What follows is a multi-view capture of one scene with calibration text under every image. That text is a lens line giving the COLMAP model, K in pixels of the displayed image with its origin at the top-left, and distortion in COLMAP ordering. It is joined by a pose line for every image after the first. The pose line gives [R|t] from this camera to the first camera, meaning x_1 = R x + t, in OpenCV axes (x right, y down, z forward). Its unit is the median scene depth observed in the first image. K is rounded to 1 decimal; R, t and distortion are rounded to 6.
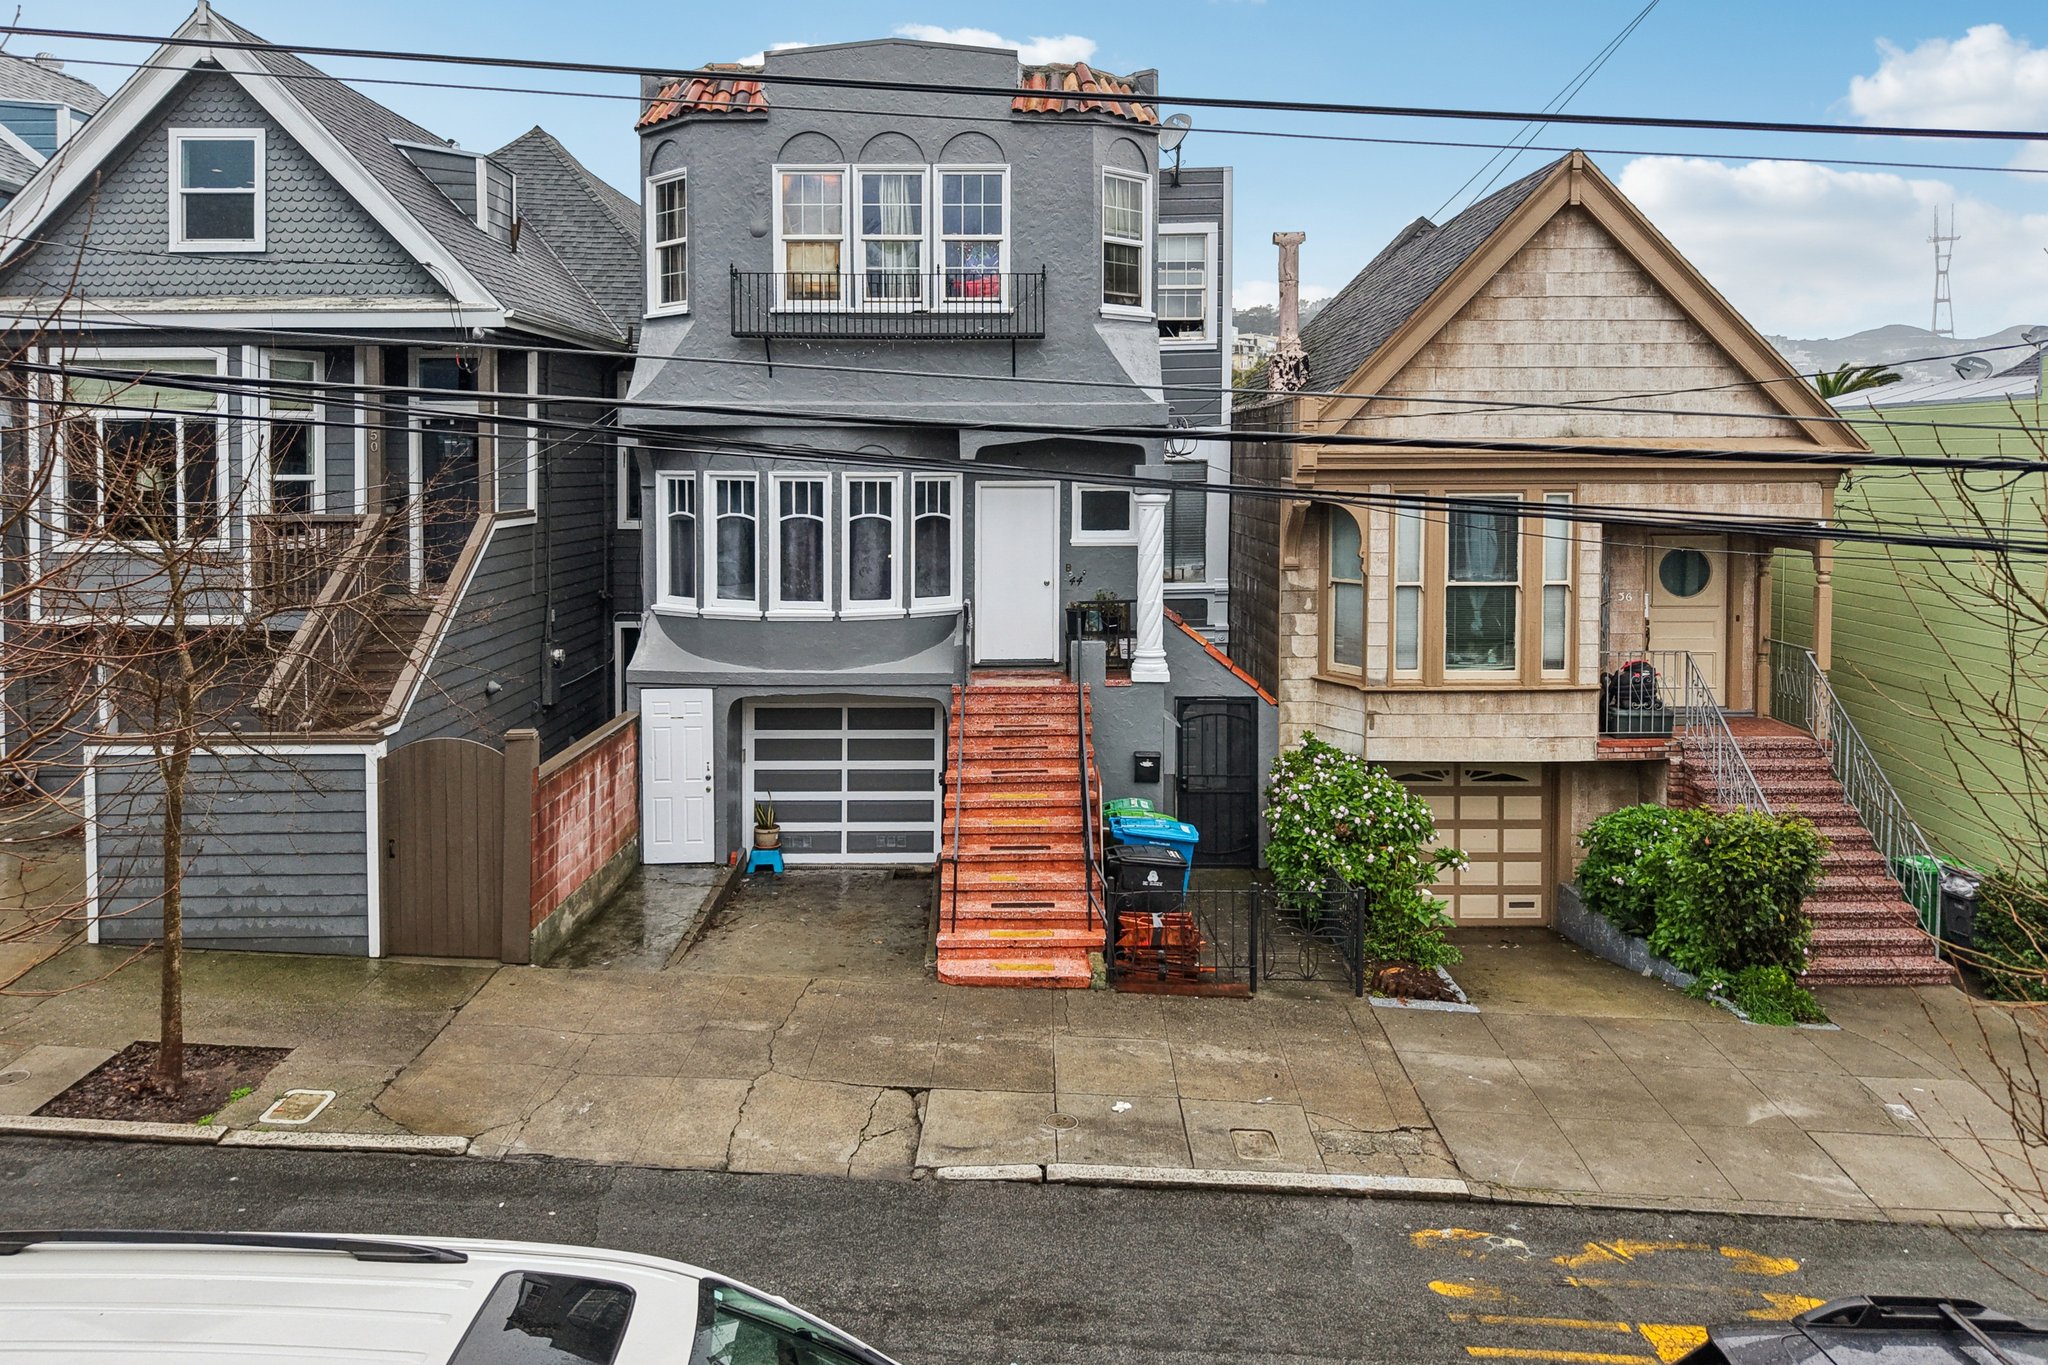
lens RADIAL K [[1447.1, 0, 1030.9], [0, 1447.1, 503.3], [0, 0, 1]] dist [0.036021, -0.070698]
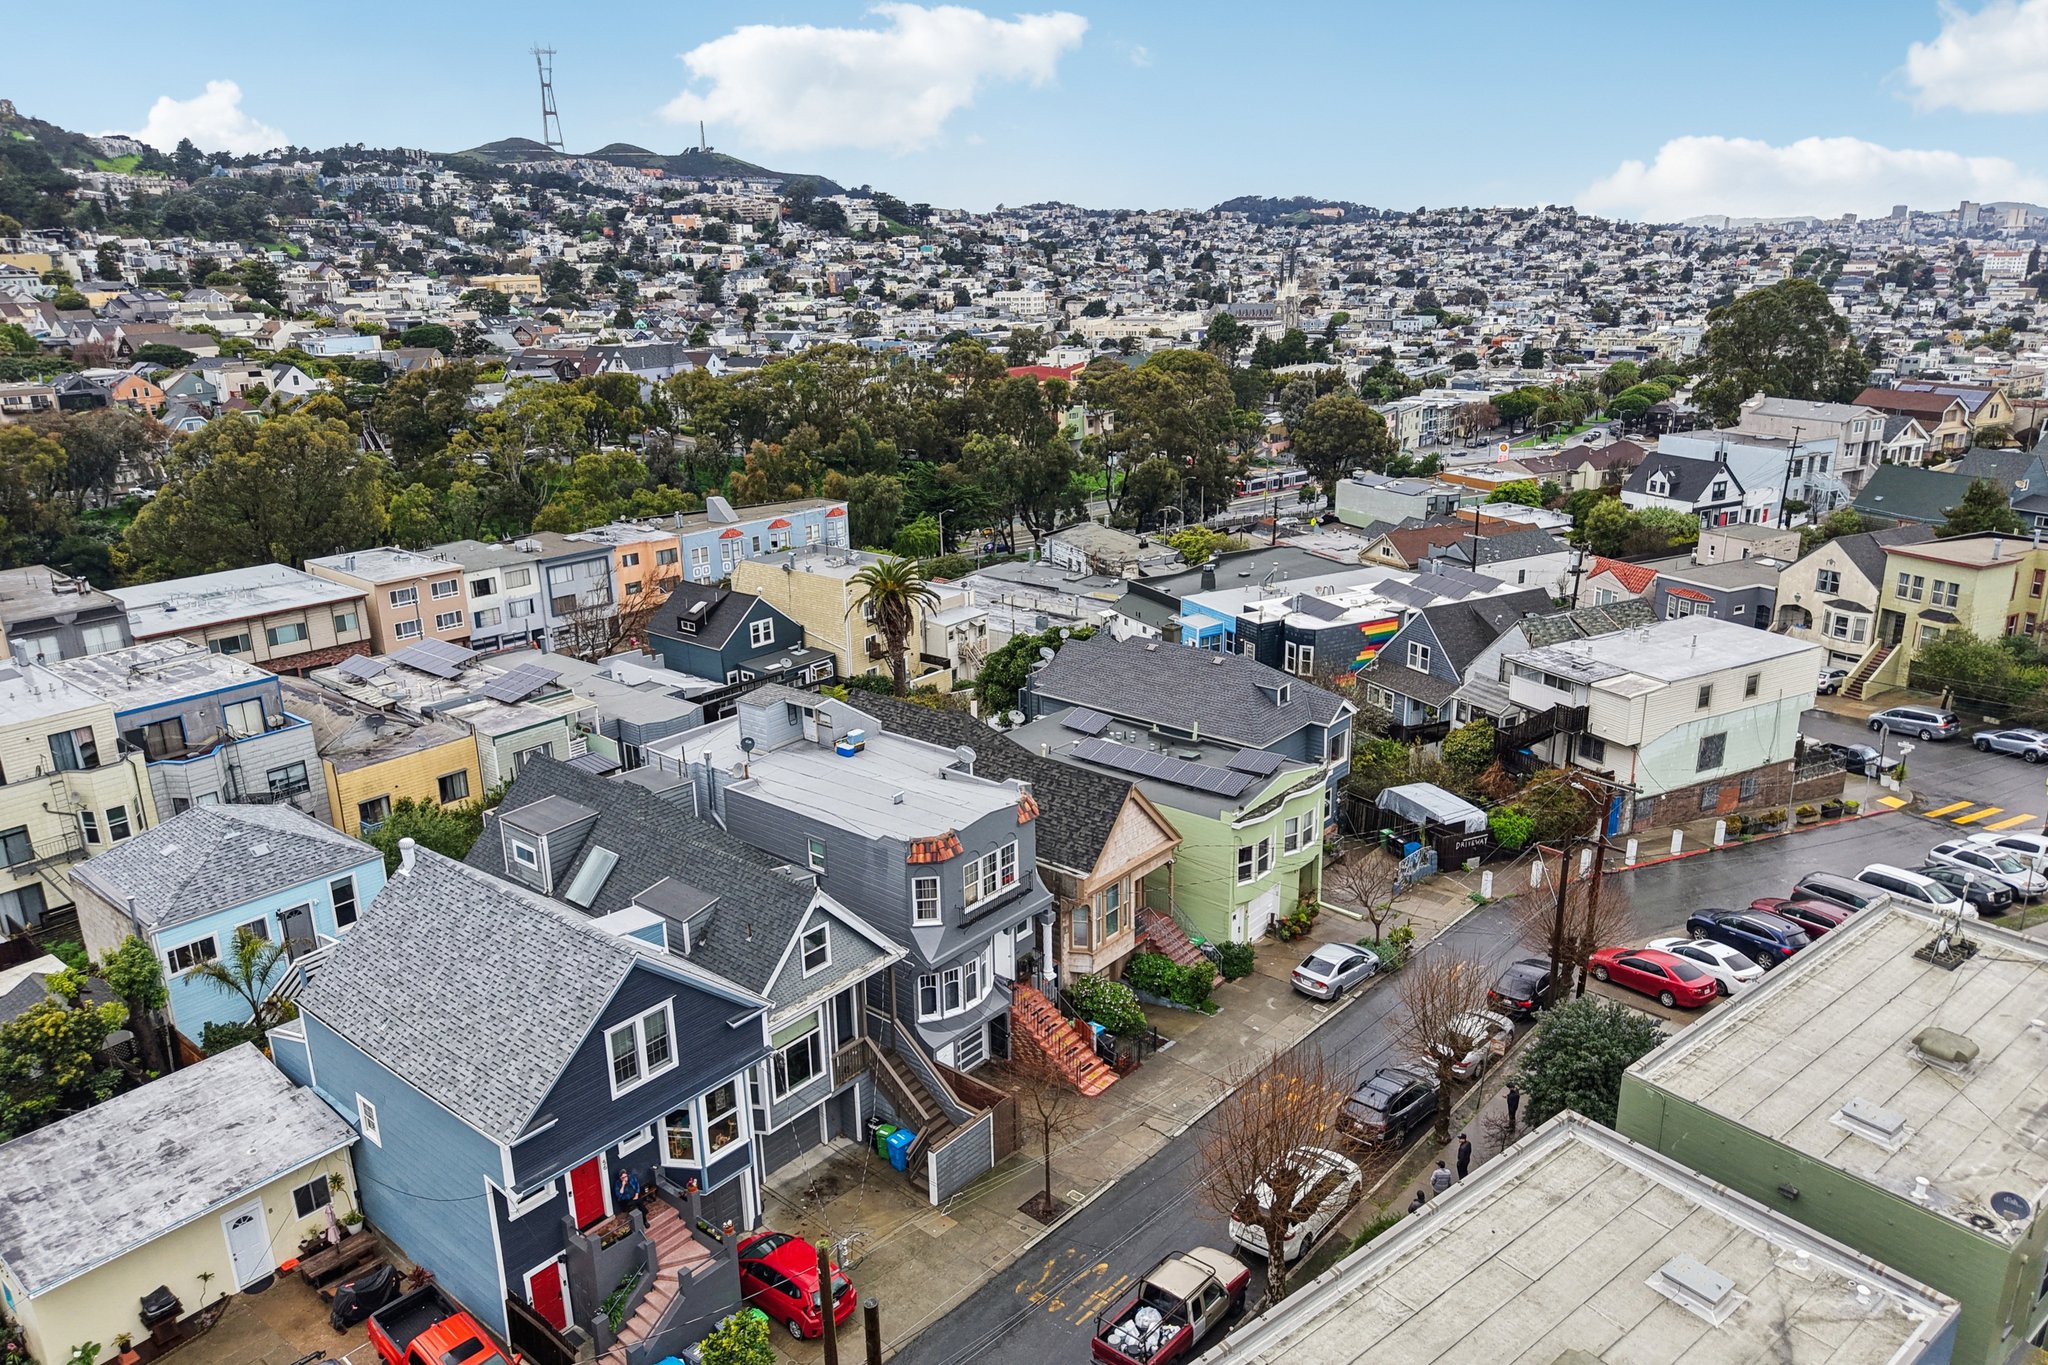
lens RADIAL K [[1395.6, 0, 1022.2], [0, 1395.6, 633.8], [0, 0, 1]] dist [0.022841, -0.001956]
pose [[0.647381, -0.214804, 0.731271, -1.991371], [0.045063, 0.968572, 0.244616, -1.331750], [-0.760833, -0.125406, 0.636715, -0.767100]]
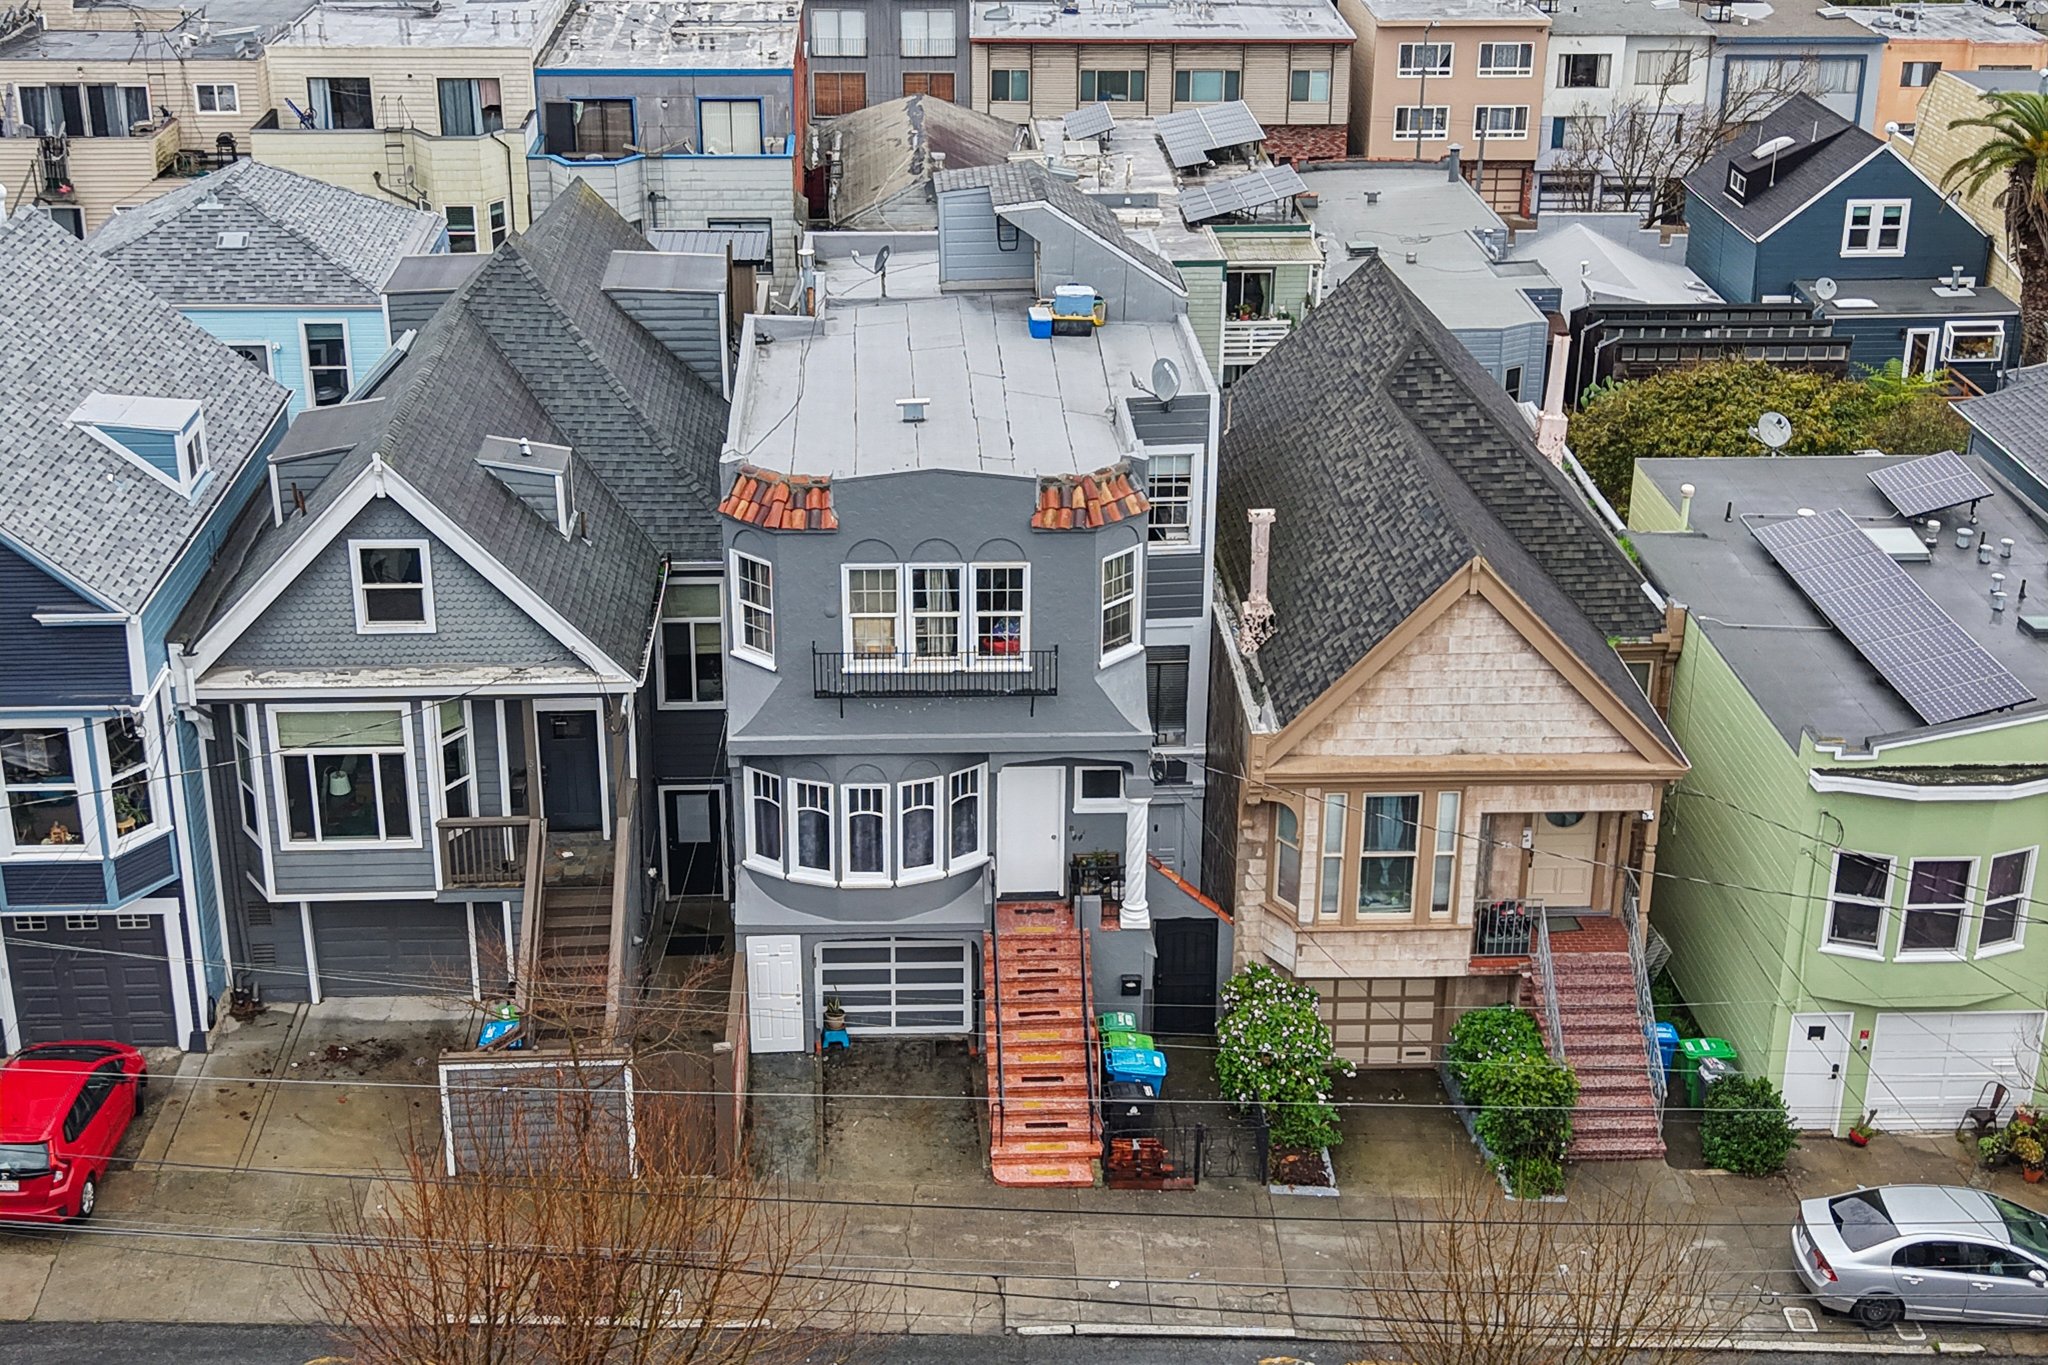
lens RADIAL K [[2724.4, 0, 1024.0], [0, 2724.4, 682.5], [0, 0, 1]] dist [0.085603, -0.036576]
pose [[0.999149, -0.011929, 0.039490, -0.113506], [-0.003057, 0.933235, 0.359253, -0.978510], [-0.041139, -0.359068, 0.932404, -1.231484]]
